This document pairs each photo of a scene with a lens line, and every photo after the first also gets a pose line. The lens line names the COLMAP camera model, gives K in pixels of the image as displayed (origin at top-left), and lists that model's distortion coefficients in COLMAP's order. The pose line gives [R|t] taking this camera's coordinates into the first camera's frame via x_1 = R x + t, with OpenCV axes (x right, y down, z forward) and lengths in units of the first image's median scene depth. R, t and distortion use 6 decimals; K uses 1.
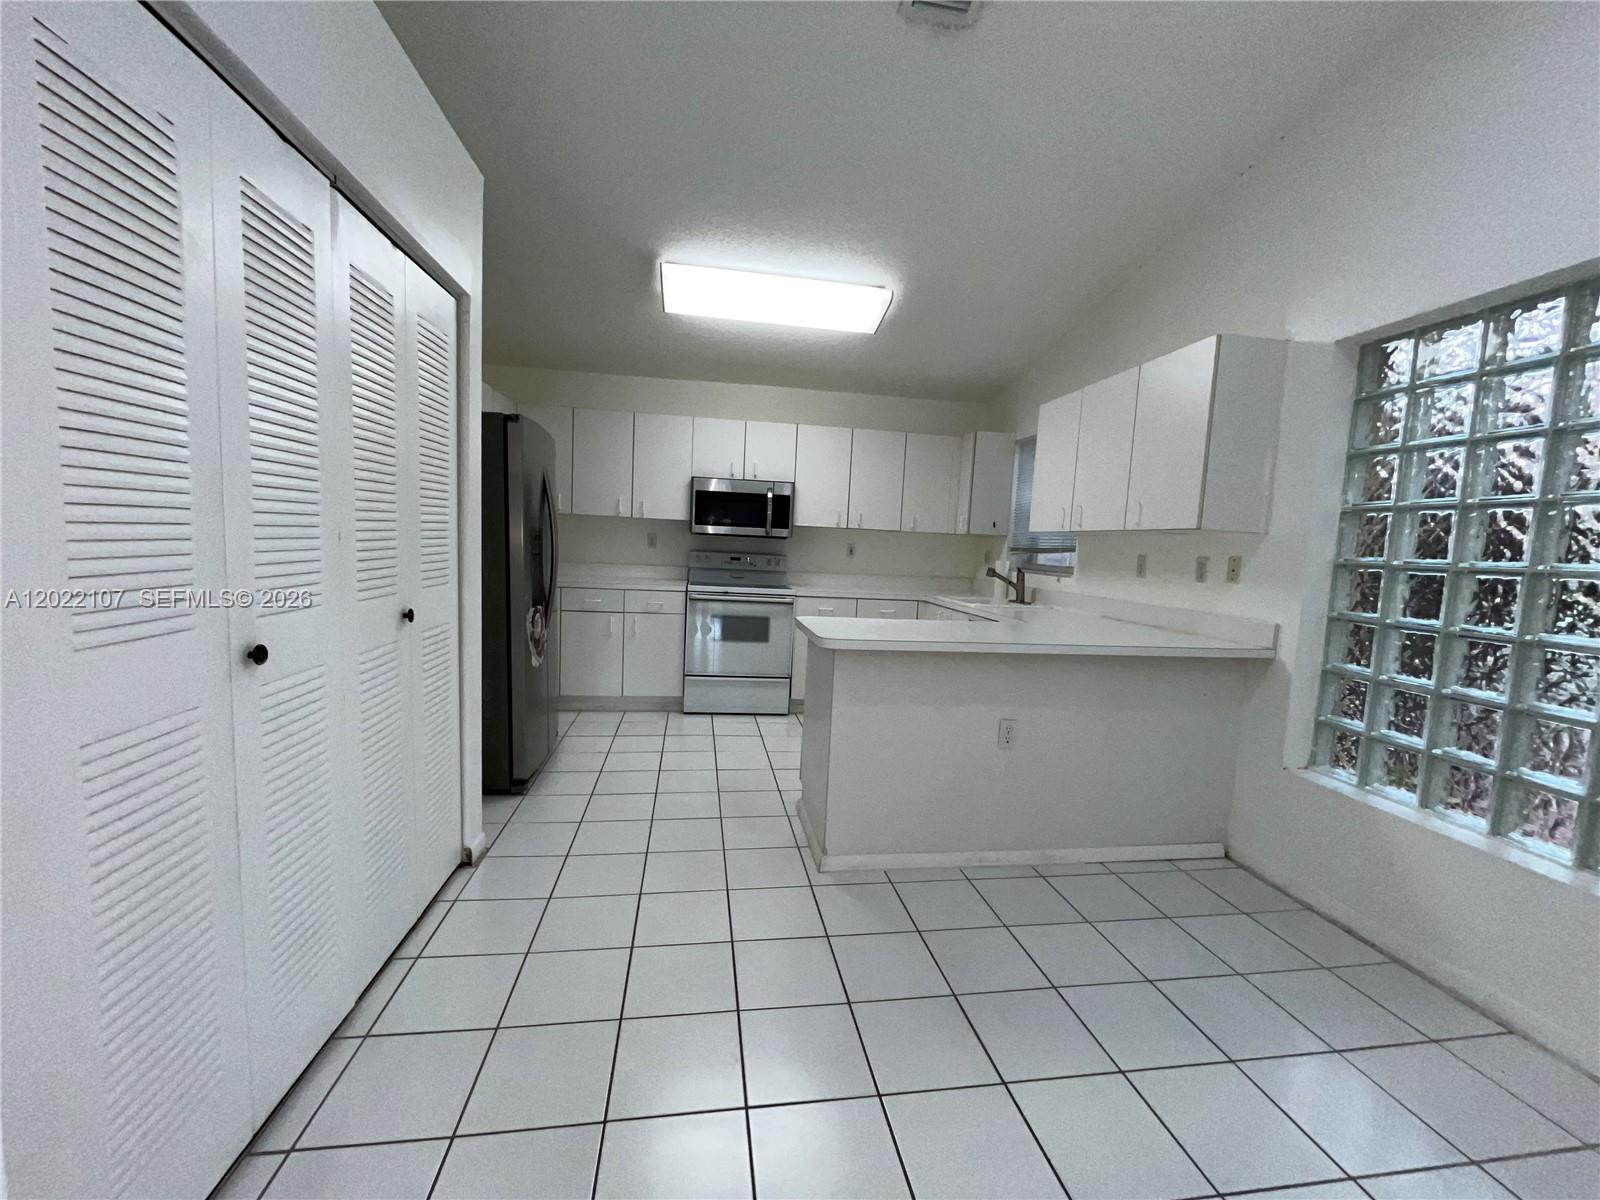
lens RADIAL K [[650.0, 0, 798.1], [0, 650.0, 600.8], [0, 0, 1]] dist [-0.003513, -0.000156]
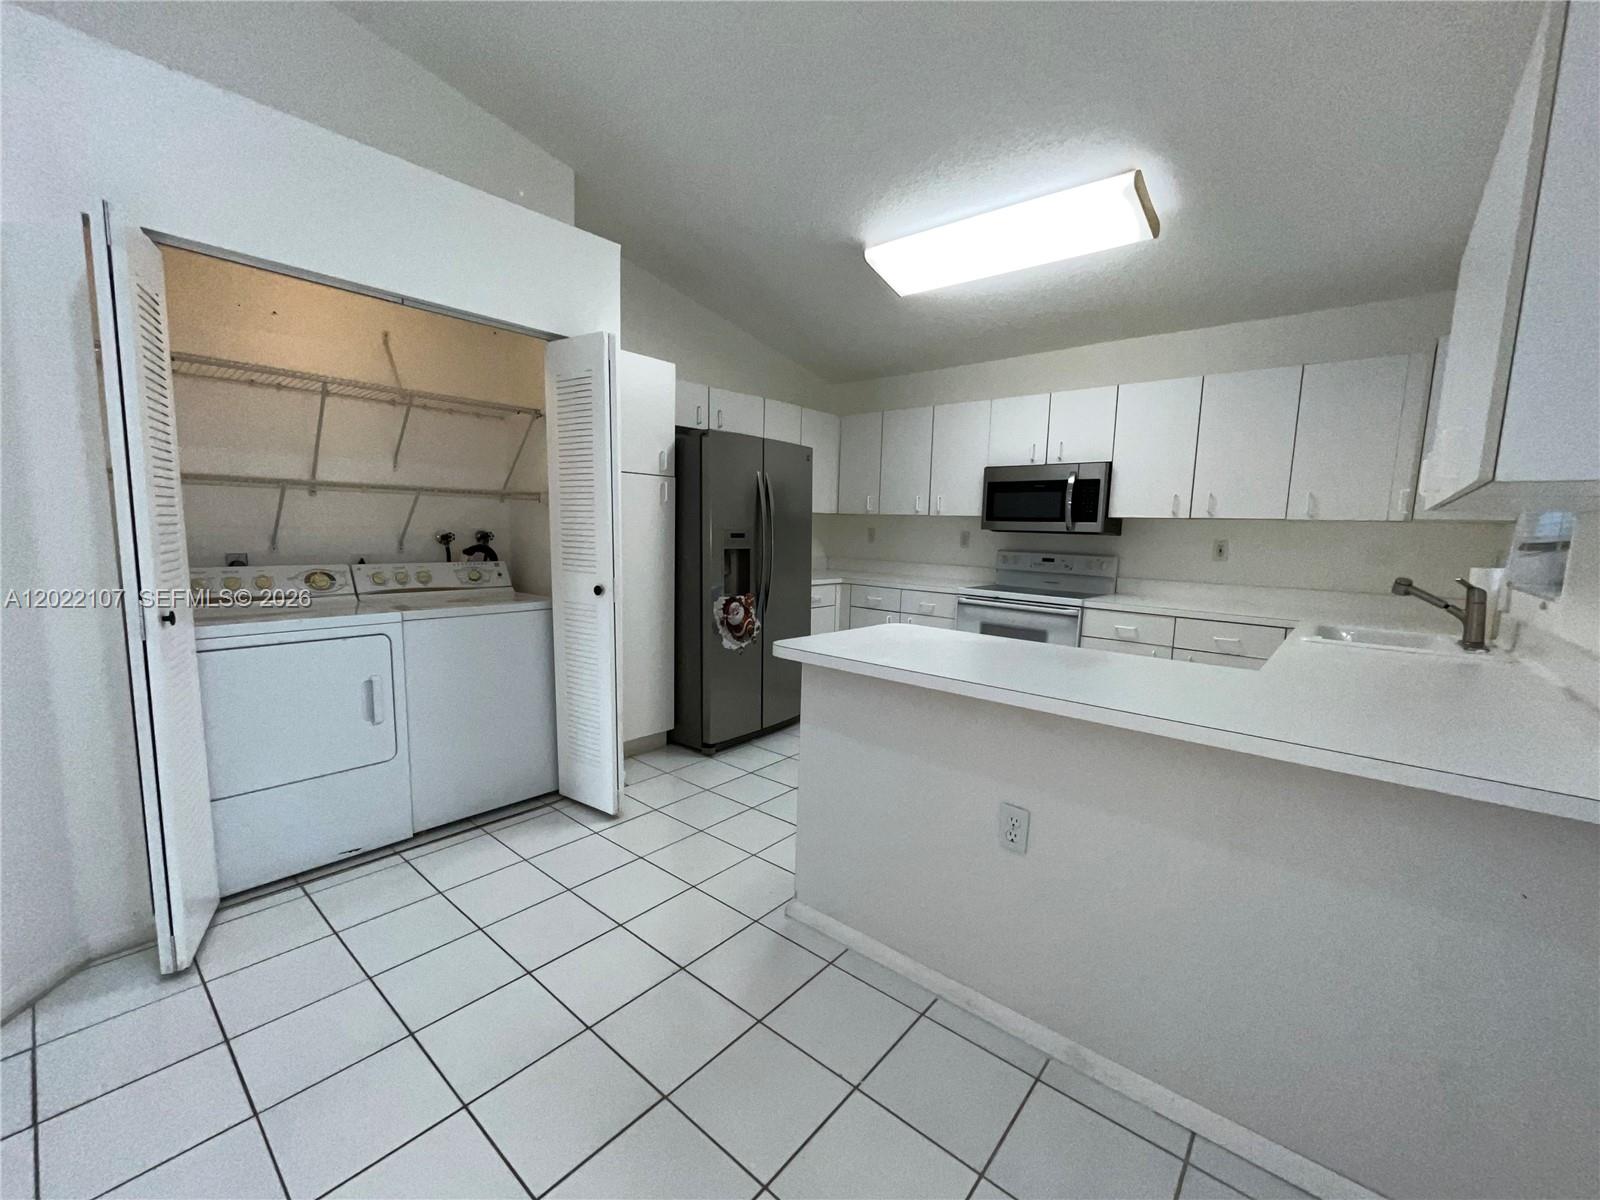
lens RADIAL K [[650.0, 0, 798.1], [0, 650.0, 600.8], [0, 0, 1]] dist [-0.003513, -0.000156]
pose [[0.657839, 0.056508, -0.751036, 0.457269], [-0.063605, 0.997787, 0.019361, -0.010864], [0.750468, 0.035034, 0.659977, 0.292407]]
